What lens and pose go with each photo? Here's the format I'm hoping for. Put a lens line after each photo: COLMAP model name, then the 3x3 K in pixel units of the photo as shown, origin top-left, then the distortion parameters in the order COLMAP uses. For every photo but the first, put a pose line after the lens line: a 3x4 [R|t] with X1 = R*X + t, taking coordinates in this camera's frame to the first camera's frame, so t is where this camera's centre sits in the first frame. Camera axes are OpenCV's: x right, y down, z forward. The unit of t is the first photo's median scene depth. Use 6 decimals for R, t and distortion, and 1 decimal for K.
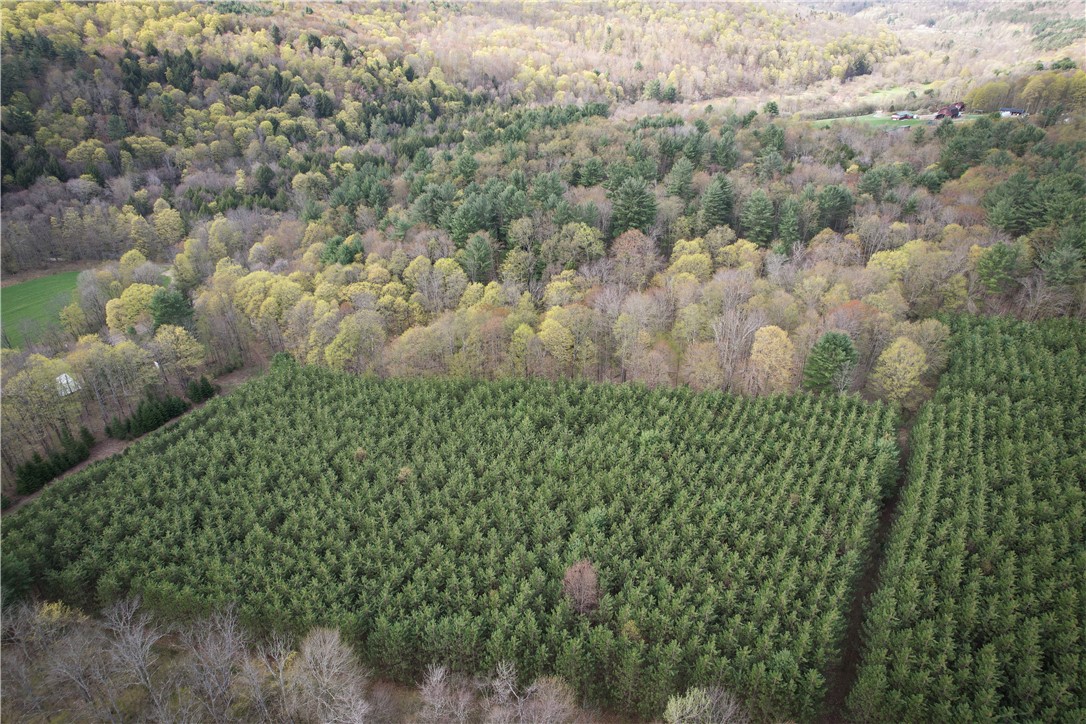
lens RADIAL K [[689.9, 0, 543.0], [0, 689.9, 362.0], [0, 0, 1]] dist [-0.075336, 0.066379]
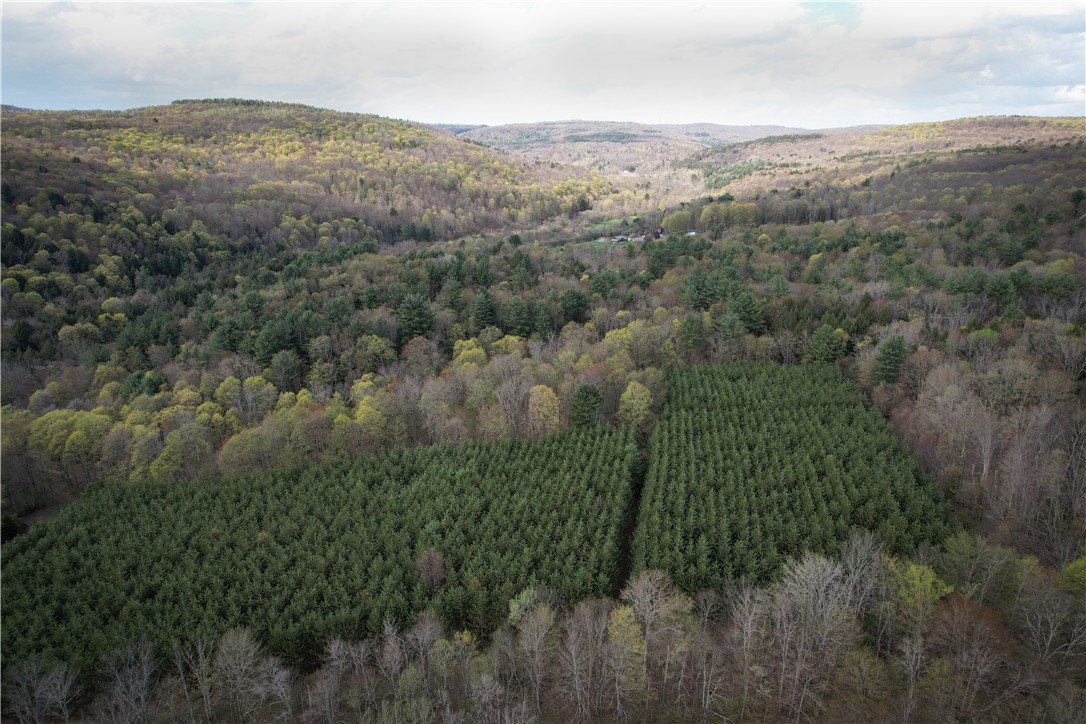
lens RADIAL K [[689.9, 0, 543.0], [0, 689.9, 362.0], [0, 0, 1]] dist [-0.075336, 0.066379]
pose [[0.940209, -0.105786, 0.323754, -0.057870], [0.166764, 0.971792, -0.166765, 0.088040], [-0.296980, 0.210784, 0.931329, -0.169315]]
